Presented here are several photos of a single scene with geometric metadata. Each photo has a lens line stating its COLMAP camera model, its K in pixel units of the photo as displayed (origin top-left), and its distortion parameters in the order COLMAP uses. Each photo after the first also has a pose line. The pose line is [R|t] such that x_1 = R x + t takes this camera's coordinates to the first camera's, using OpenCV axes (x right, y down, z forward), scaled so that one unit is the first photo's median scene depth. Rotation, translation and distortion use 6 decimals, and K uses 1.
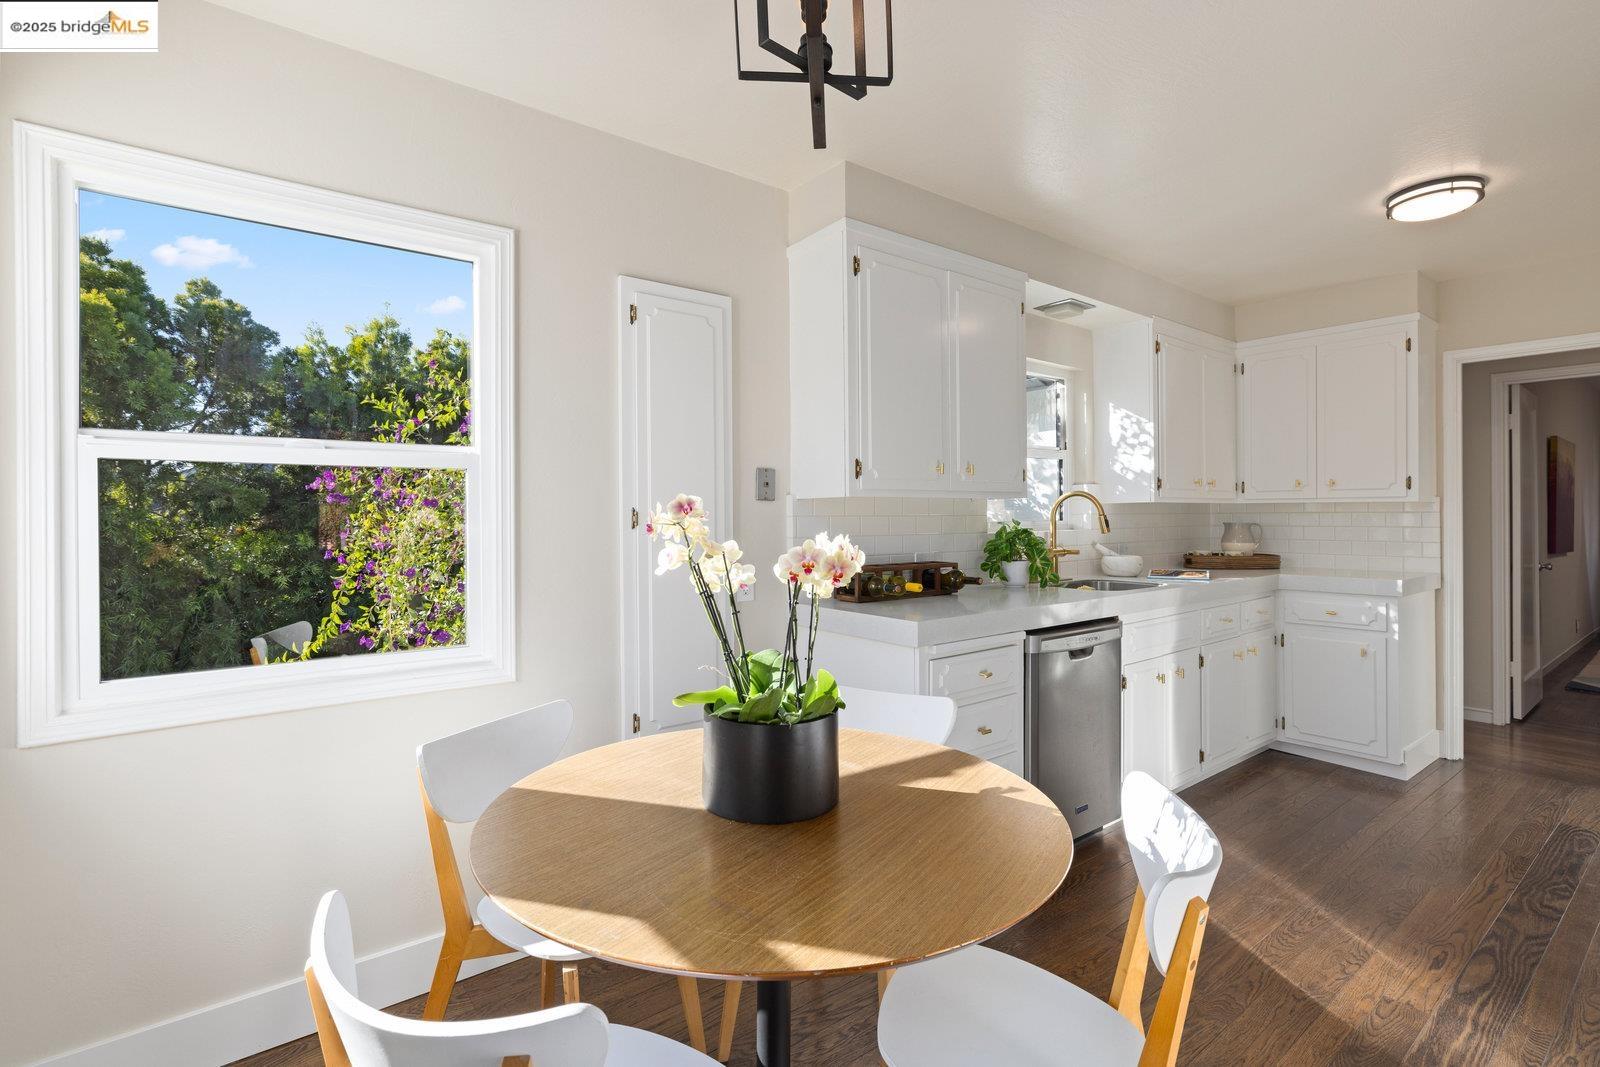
lens RADIAL K [[781.4, 0, 803.3], [0, 781.4, 521.9], [0, 0, 1]] dist [0.000505, -0.000011]
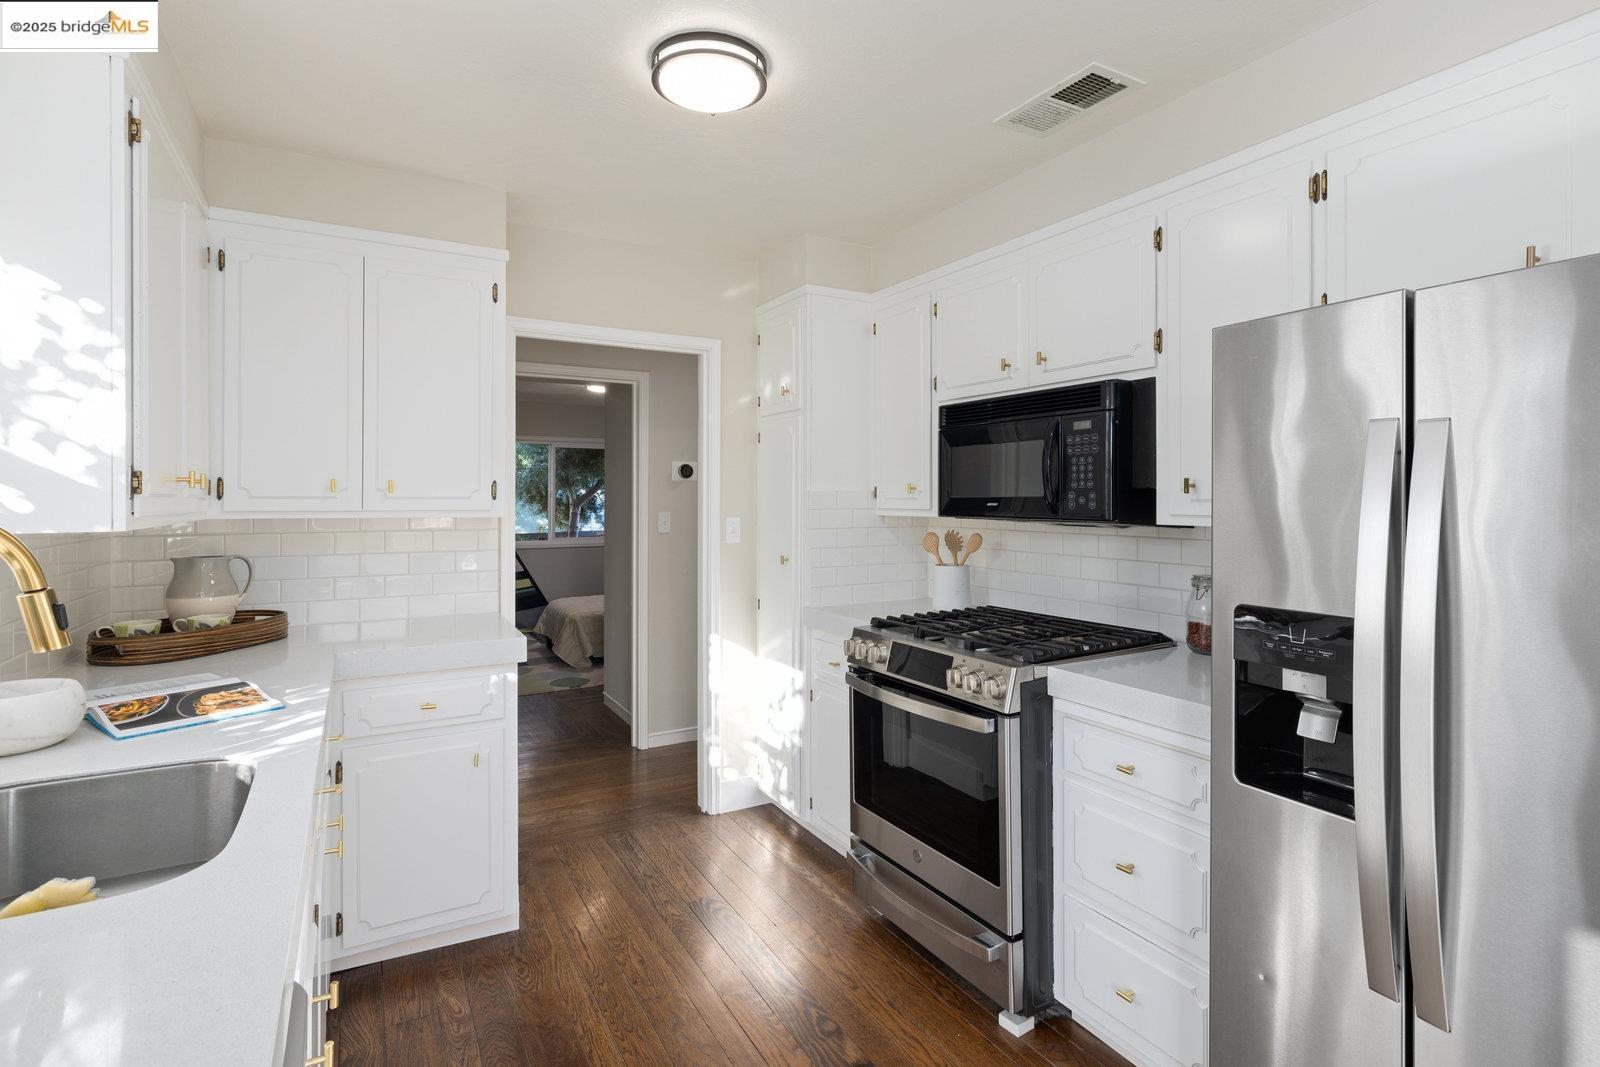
lens RADIAL K [[802.5, 0, 797.4], [0, 802.5, 497.9], [0, 0, 1]] dist [0.001402, -0.000050]
pose [[0.153921, 0.004143, 0.988074, 0.107135], [0.000996, 0.999990, -0.004348, -0.039587], [-0.988083, 0.001654, 0.153915, 0.608445]]
